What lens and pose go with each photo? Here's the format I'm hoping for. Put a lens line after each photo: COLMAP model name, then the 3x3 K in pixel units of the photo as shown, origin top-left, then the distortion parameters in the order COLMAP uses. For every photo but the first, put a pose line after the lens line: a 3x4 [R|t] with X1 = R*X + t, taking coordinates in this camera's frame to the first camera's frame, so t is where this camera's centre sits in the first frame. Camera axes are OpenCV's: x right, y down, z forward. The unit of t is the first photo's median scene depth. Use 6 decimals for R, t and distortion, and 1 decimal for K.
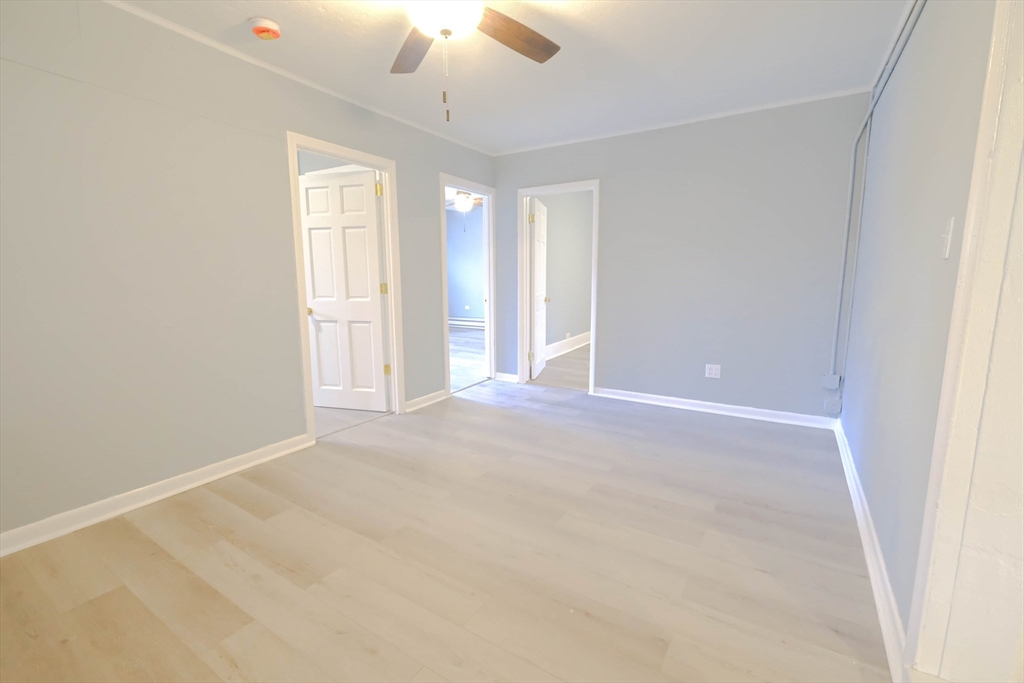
lens RADIAL K [[445.0, 0, 515.5], [0, 445.0, 343.6], [0, 0, 1]] dist [-0.002372, -0.000486]
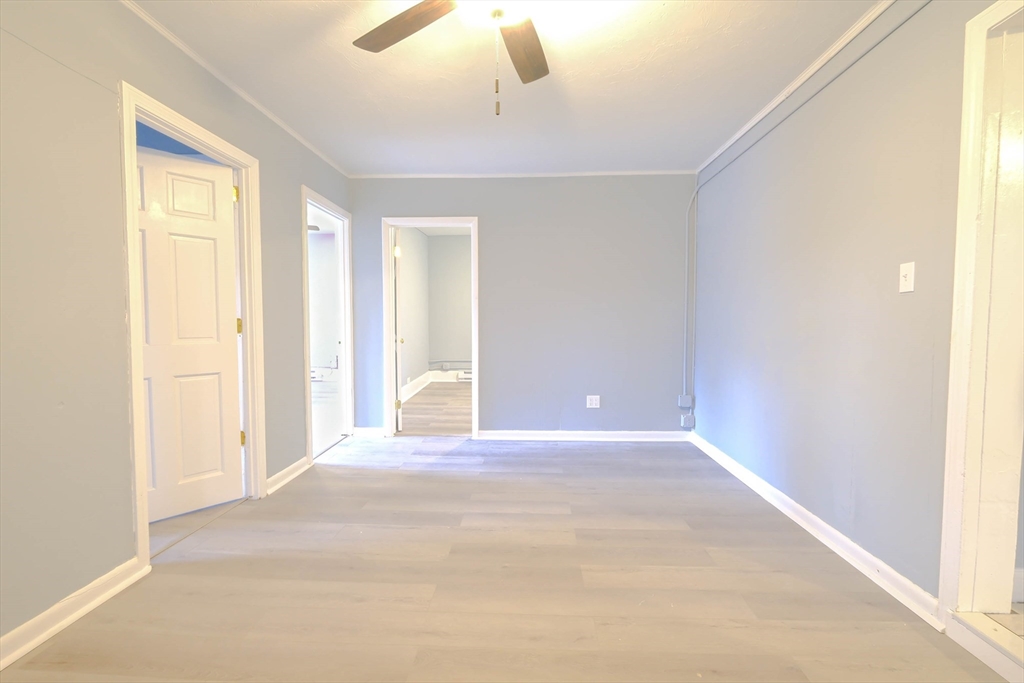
lens RADIAL K [[445.0, 0, 515.5], [0, 445.0, 343.6], [0, 0, 1]] dist [-0.002372, -0.000486]
pose [[0.867041, -0.020428, 0.497818, -0.256498], [0.071416, 0.993937, -0.083598, -0.001168], [-0.493092, 0.108035, 0.863243, 0.146943]]
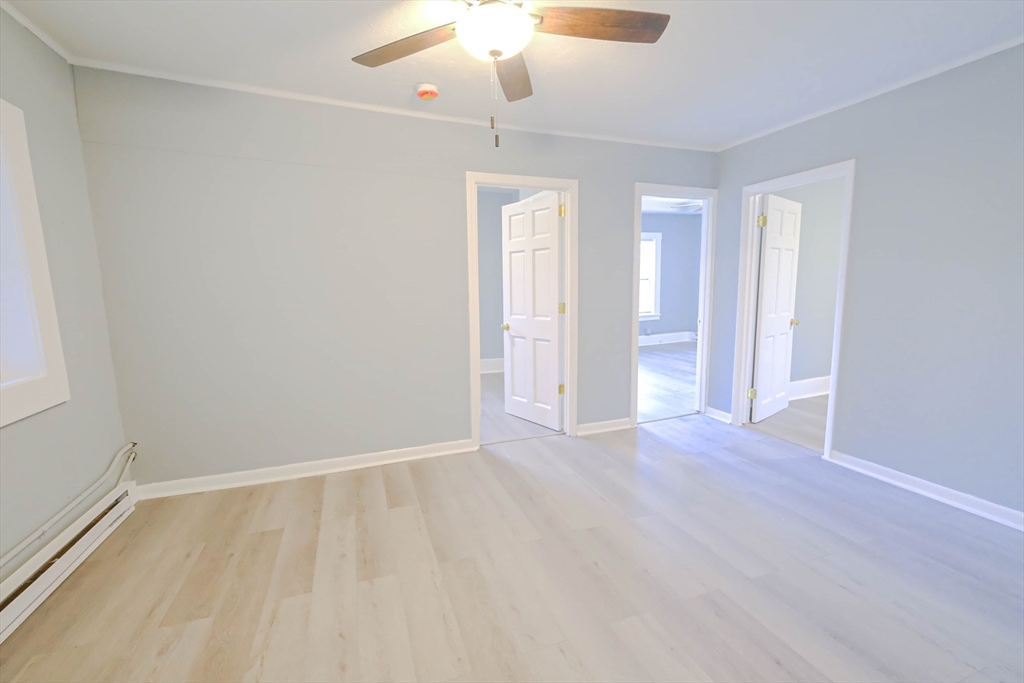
lens RADIAL K [[445.0, 0, 515.5], [0, 445.0, 343.6], [0, 0, 1]] dist [-0.002372, -0.000486]
pose [[0.795612, 0.071955, -0.601518, 0.221314], [-0.079921, 0.996710, 0.013520, -0.048845], [0.600511, 0.037317, 0.798745, 0.137065]]
